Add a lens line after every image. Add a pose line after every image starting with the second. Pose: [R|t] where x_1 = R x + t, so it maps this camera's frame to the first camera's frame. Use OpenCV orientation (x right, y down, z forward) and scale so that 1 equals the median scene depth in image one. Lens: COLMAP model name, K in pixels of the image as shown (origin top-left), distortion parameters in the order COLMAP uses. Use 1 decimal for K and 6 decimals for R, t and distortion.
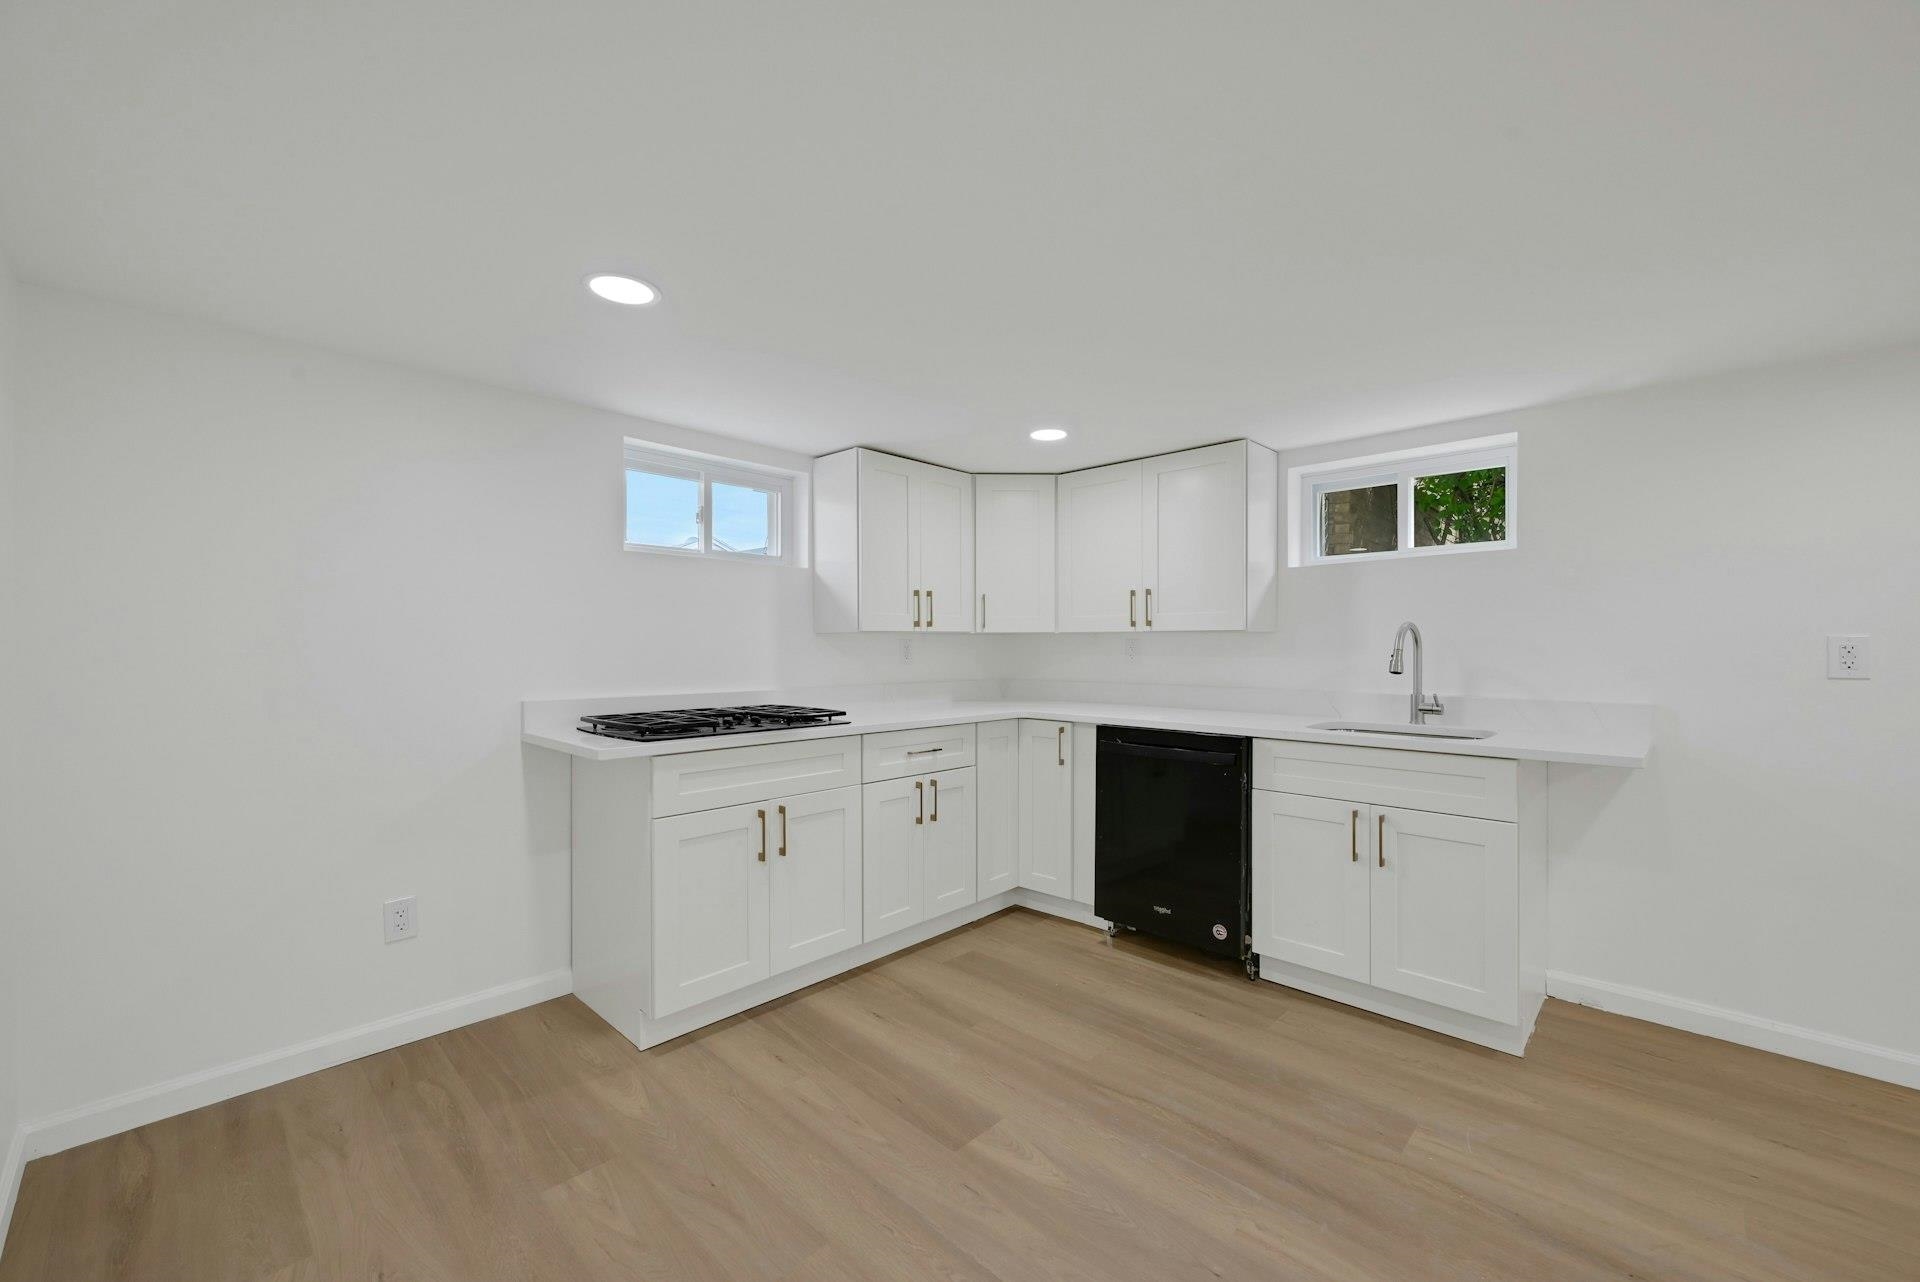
lens RADIAL K [[754.6, 0, 962.2], [0, 754.6, 641.5], [0, 0, 1]] dist [0.000955, 0.000119]
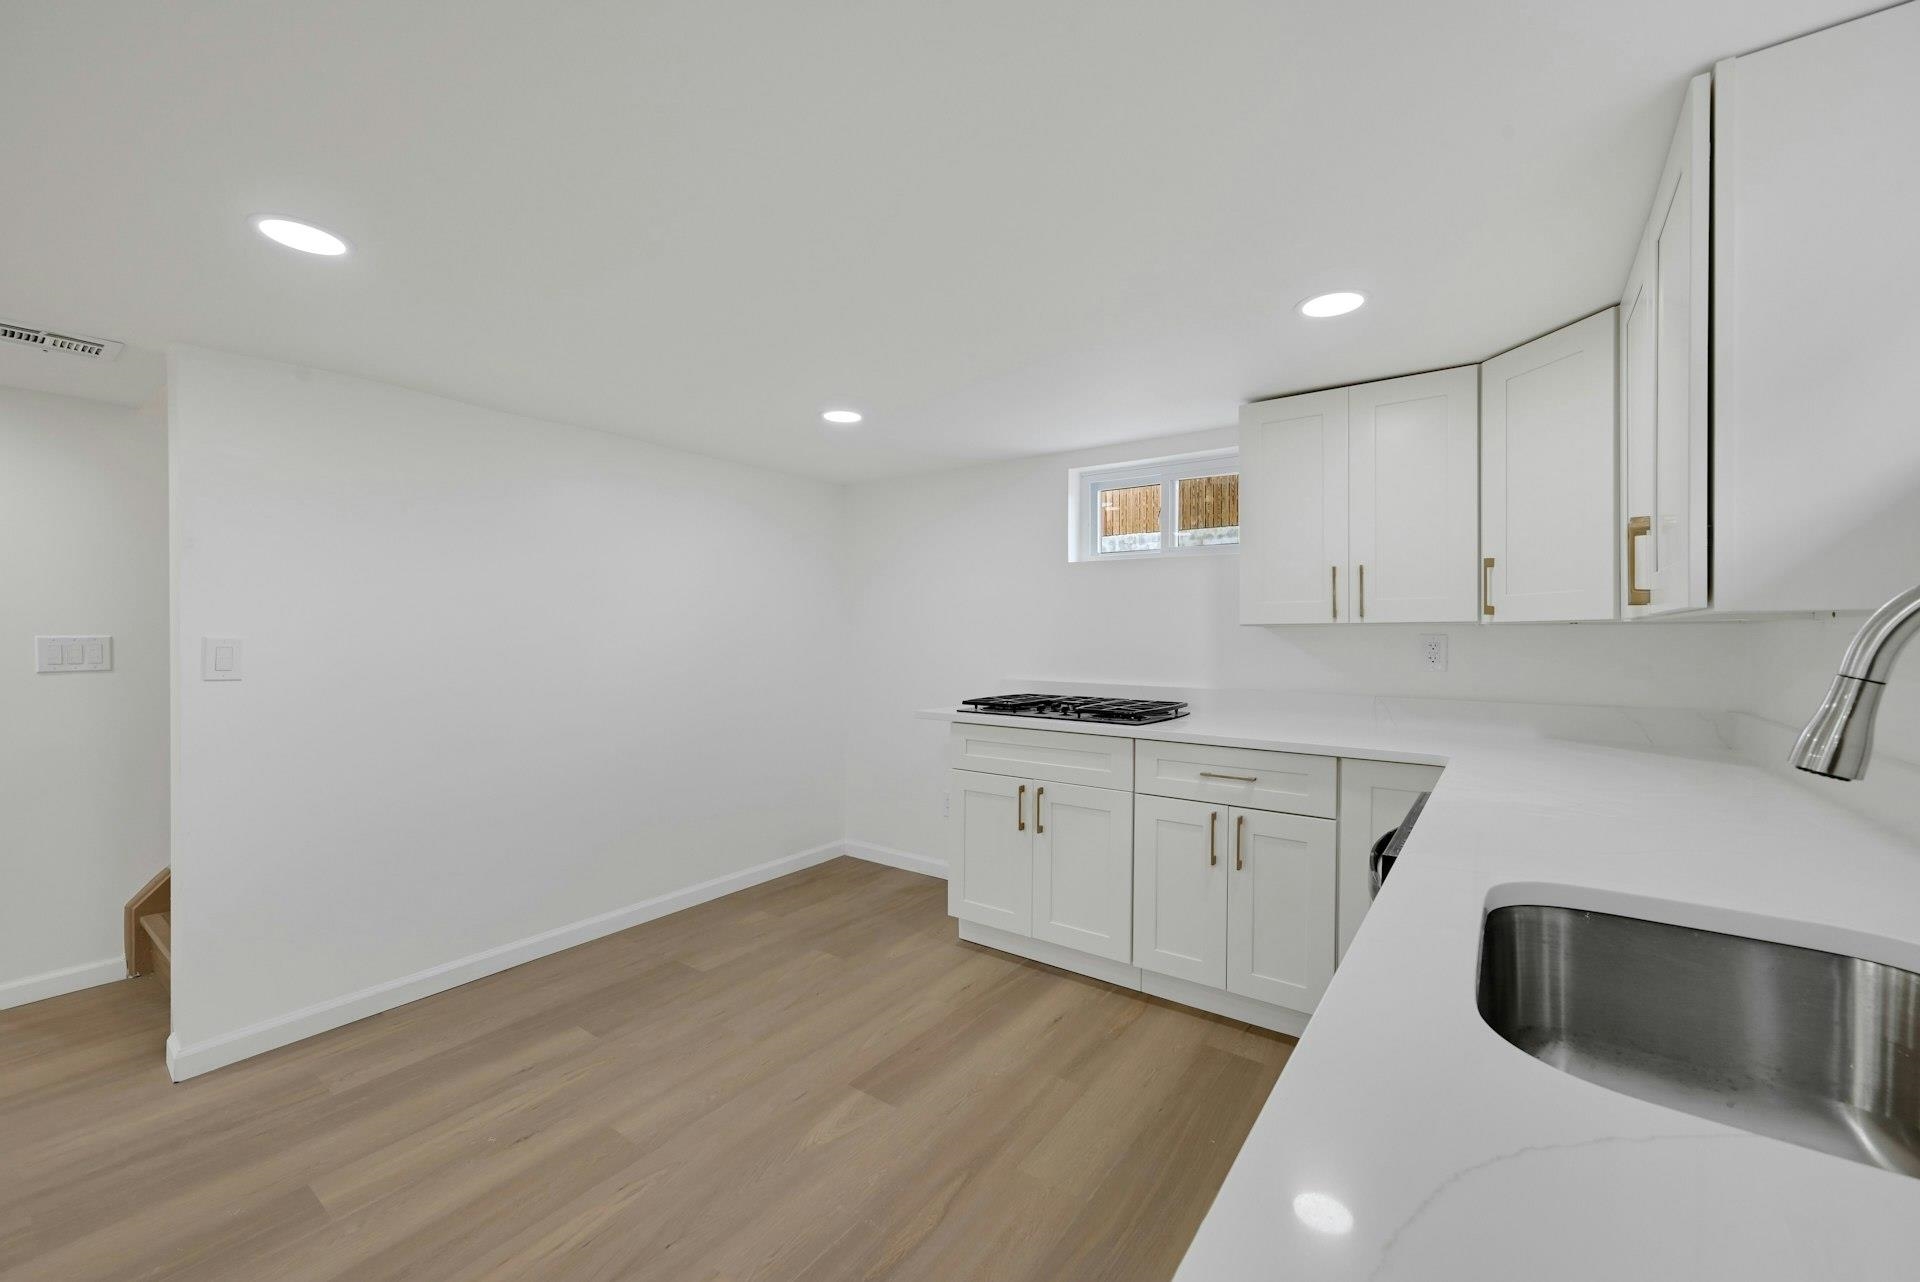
lens RADIAL K [[754.6, 0, 958.9], [0, 754.6, 644.2], [0, 0, 1]] dist [0.000955, 0.000119]
pose [[0.133159, 0.010888, -0.991035, 0.861862], [0.002492, 0.999933, 0.011320, -0.003157], [0.991092, -0.003977, 0.133123, 0.768760]]
